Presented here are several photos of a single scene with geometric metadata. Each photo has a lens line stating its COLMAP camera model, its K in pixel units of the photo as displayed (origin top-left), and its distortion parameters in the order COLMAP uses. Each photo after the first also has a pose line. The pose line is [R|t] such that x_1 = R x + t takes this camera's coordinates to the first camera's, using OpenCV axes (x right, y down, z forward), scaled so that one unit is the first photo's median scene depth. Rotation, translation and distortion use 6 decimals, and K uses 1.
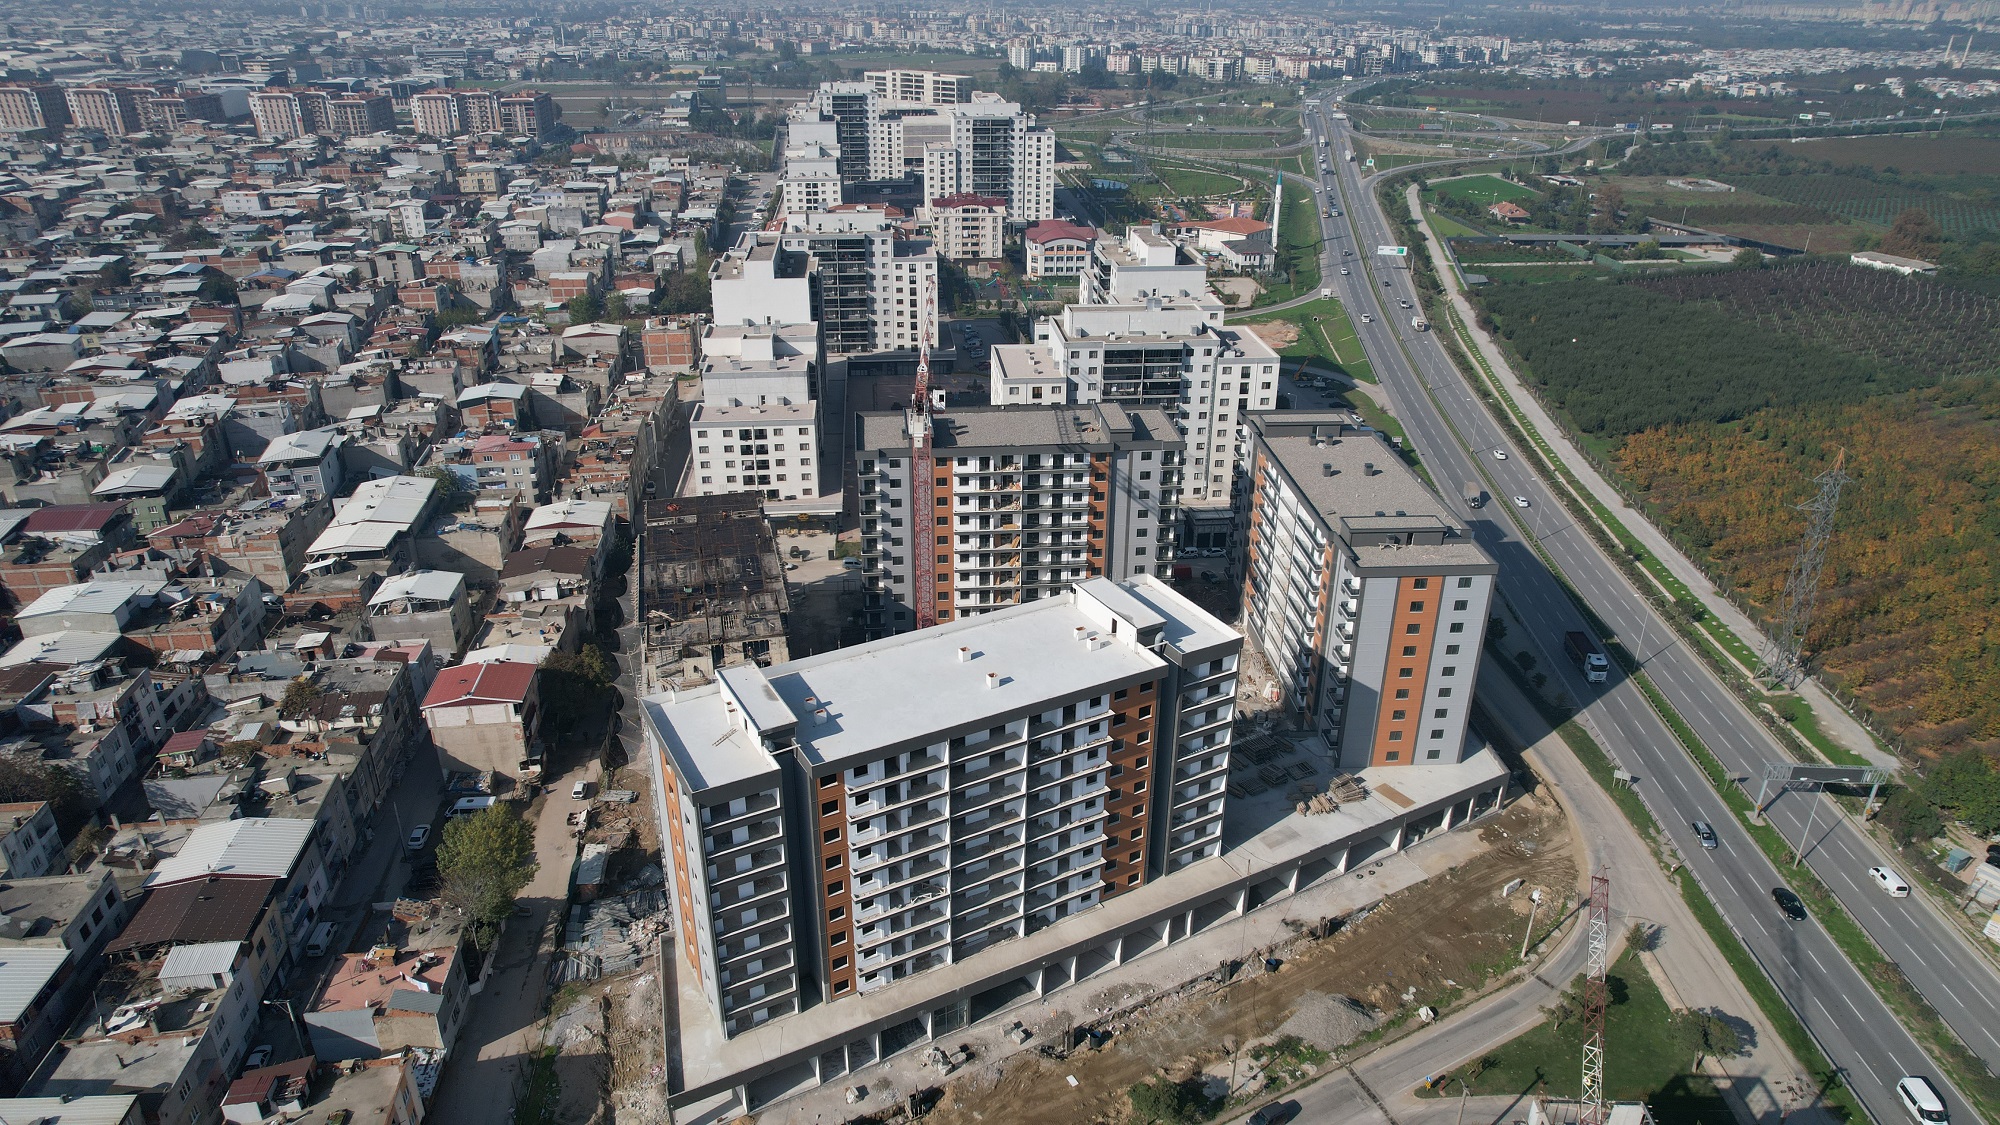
lens RADIAL K [[1263.3, 0, 1005.2], [0, 1263.3, 567.1], [0, 0, 1]] dist [-0.044762, 0.004278]
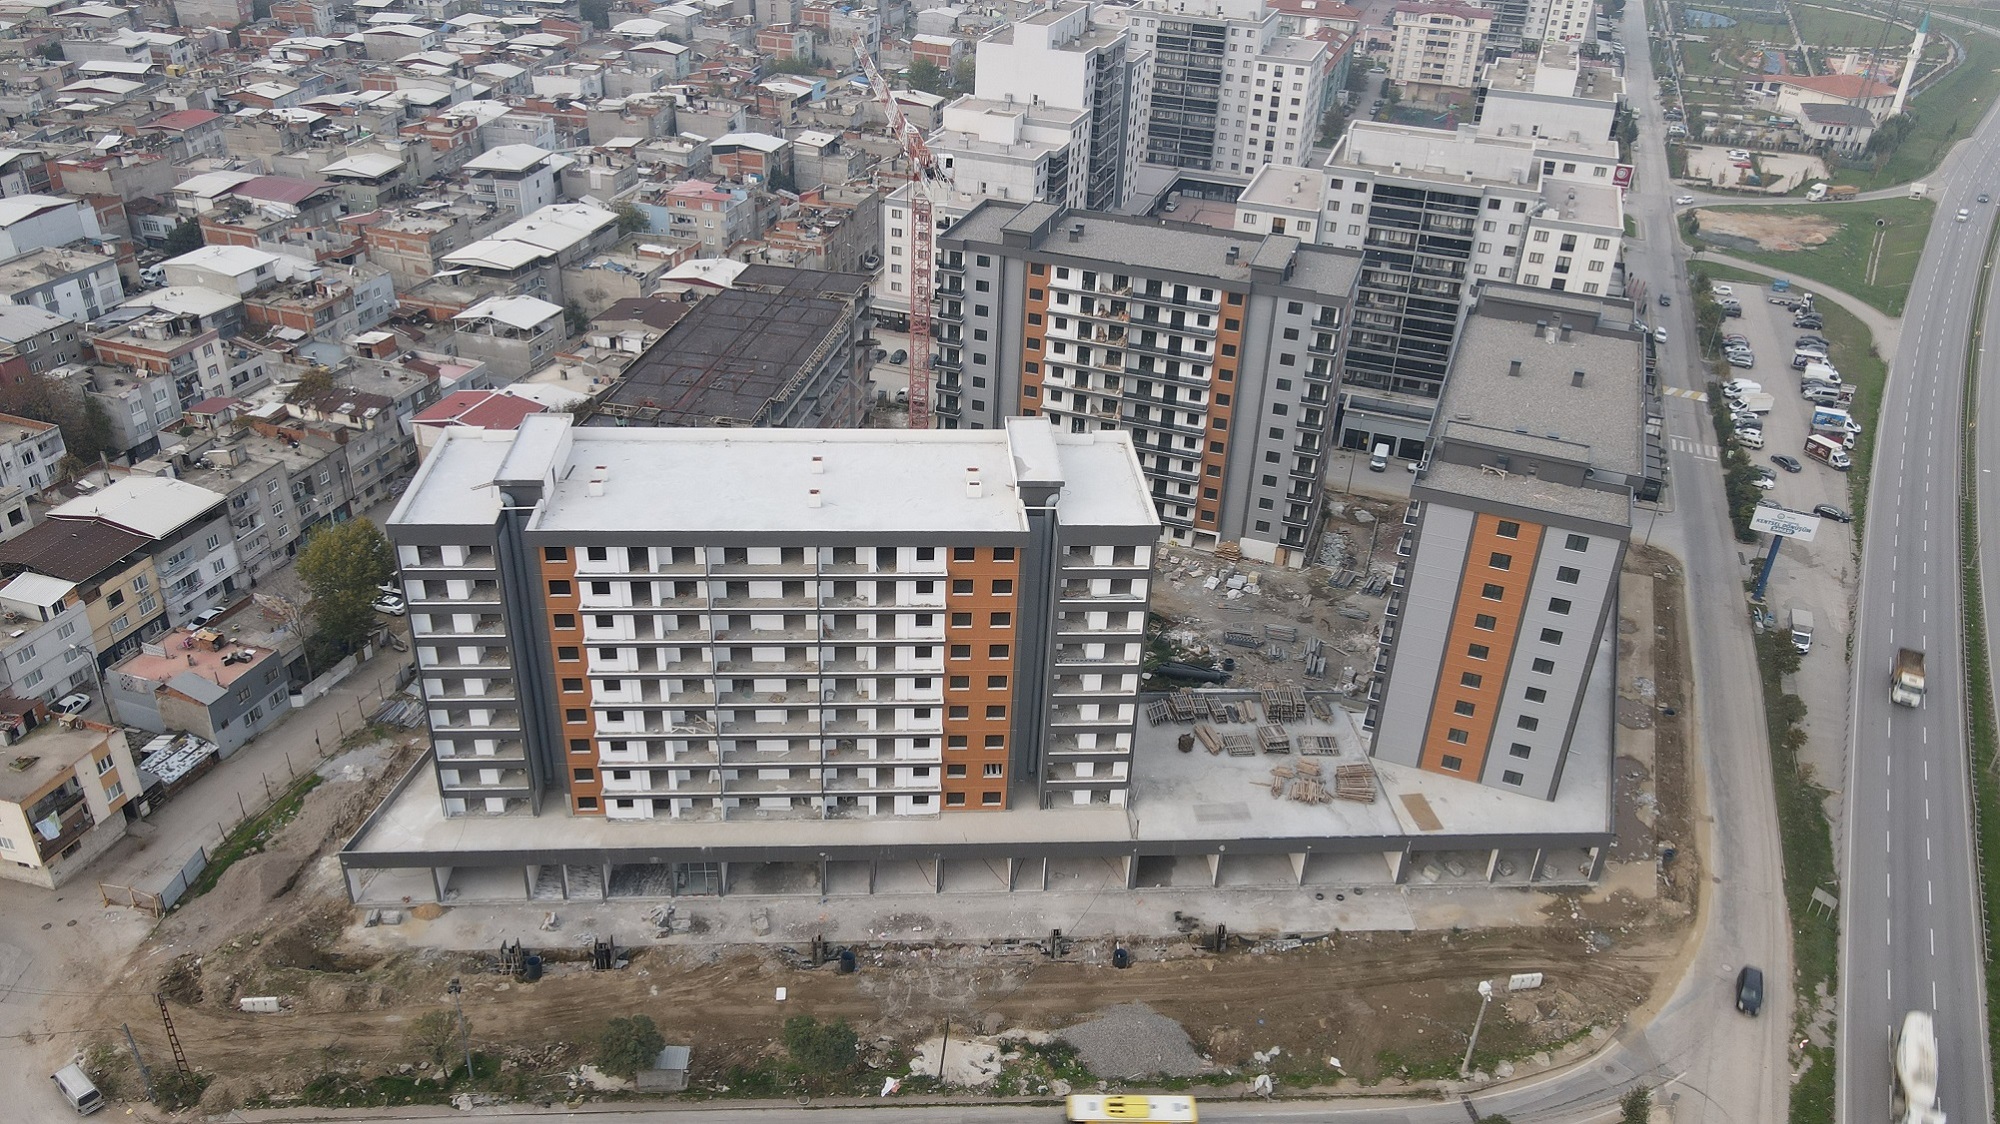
lens RADIAL K [[1478.9, 0, 992.1], [0, 1478.9, 551.0], [0, 0, 1]] dist [0.009275, 0.009425]
pose [[0.908085, 0.233646, -0.347549, 0.281596], [-0.211384, 0.972146, 0.101234, 0.002229], [0.361522, -0.018462, 0.932181, 0.099631]]
